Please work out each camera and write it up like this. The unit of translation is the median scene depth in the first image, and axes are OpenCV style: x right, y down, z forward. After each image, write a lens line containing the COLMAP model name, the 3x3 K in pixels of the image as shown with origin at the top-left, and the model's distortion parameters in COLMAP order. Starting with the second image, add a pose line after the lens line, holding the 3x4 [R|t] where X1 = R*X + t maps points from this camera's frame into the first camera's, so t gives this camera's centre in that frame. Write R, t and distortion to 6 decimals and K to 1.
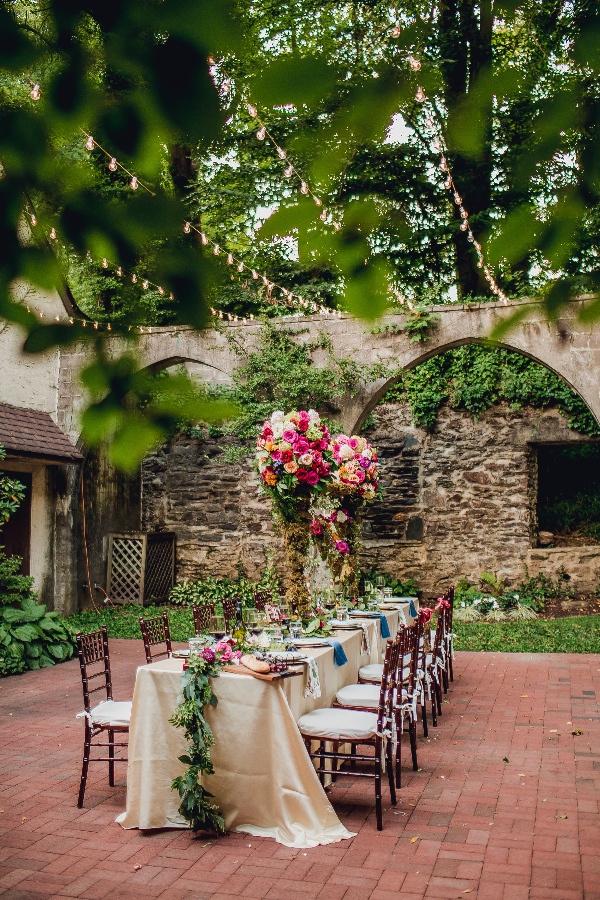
lens RADIAL K [[901.3, 0, 316.5], [0, 901.3, 444.9], [0, 0, 1]] dist [-0.065968, 0.000000]
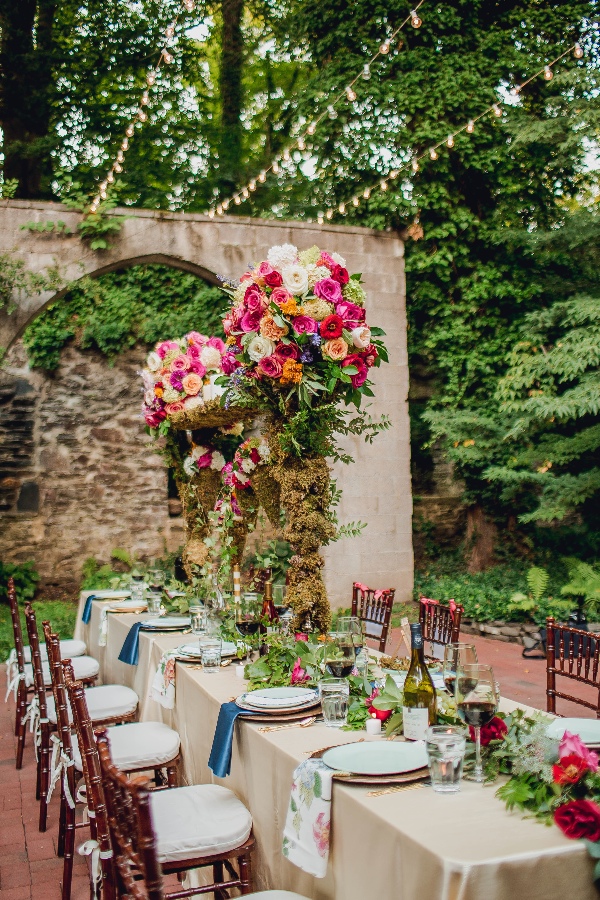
lens RADIAL K [[862.6, 0, 312.6], [0, 862.6, 444.1], [0, 0, 1]] dist [-0.080181, 0.000000]
pose [[0.809303, 0.020620, 0.587029, -0.134609], [-0.032952, 0.999404, 0.010324, 0.030638], [-0.586466, -0.027699, 0.809500, 0.249975]]
